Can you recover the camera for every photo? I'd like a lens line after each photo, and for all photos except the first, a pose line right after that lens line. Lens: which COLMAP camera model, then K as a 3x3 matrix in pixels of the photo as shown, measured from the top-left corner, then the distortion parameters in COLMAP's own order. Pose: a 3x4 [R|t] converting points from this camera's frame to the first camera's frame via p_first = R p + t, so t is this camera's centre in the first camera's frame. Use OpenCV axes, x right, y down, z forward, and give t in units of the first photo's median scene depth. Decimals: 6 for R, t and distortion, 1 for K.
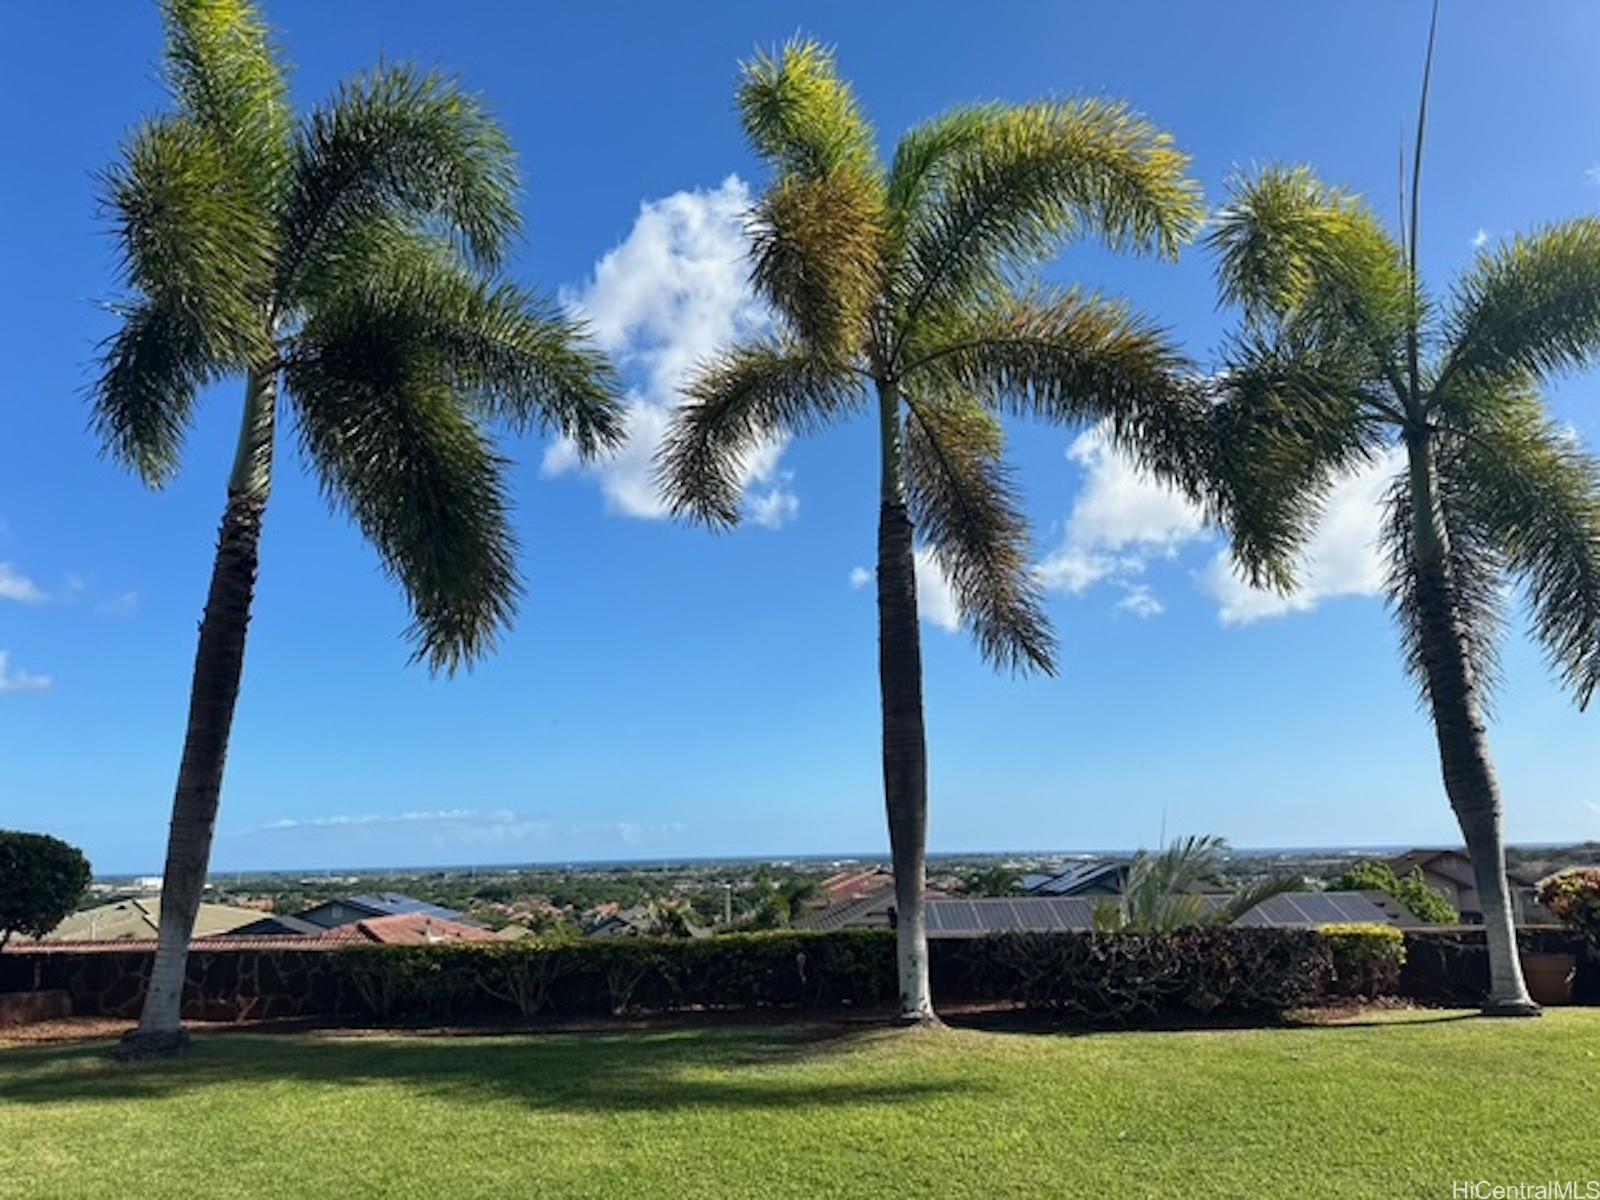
lens RADIAL K [[1125.2, 0, 800.0], [0, 1125.2, 600.0], [0, 0, 1]] dist [0.024887, -0.002341]
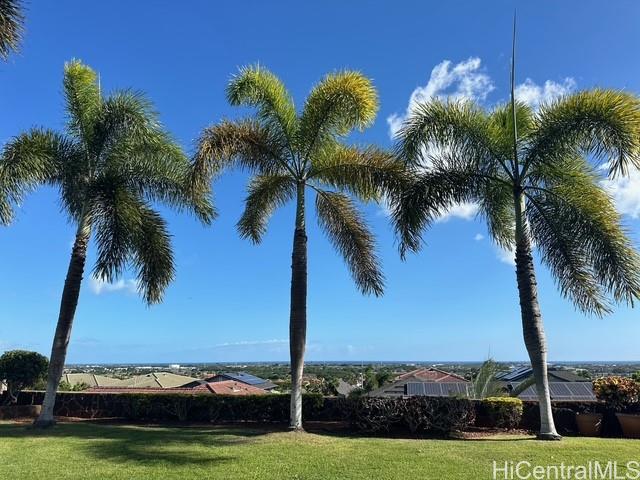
lens RADIAL K [[450.1, 0, 320.0], [0, 450.1, 240.0], [0, 0, 1]] dist [0.024887, -0.002341]
pose [[0.977475, -0.037187, -0.207750, 0.361253], [0.029423, 0.998753, -0.040340, -0.017718], [0.208991, 0.033318, 0.977350, -0.018606]]
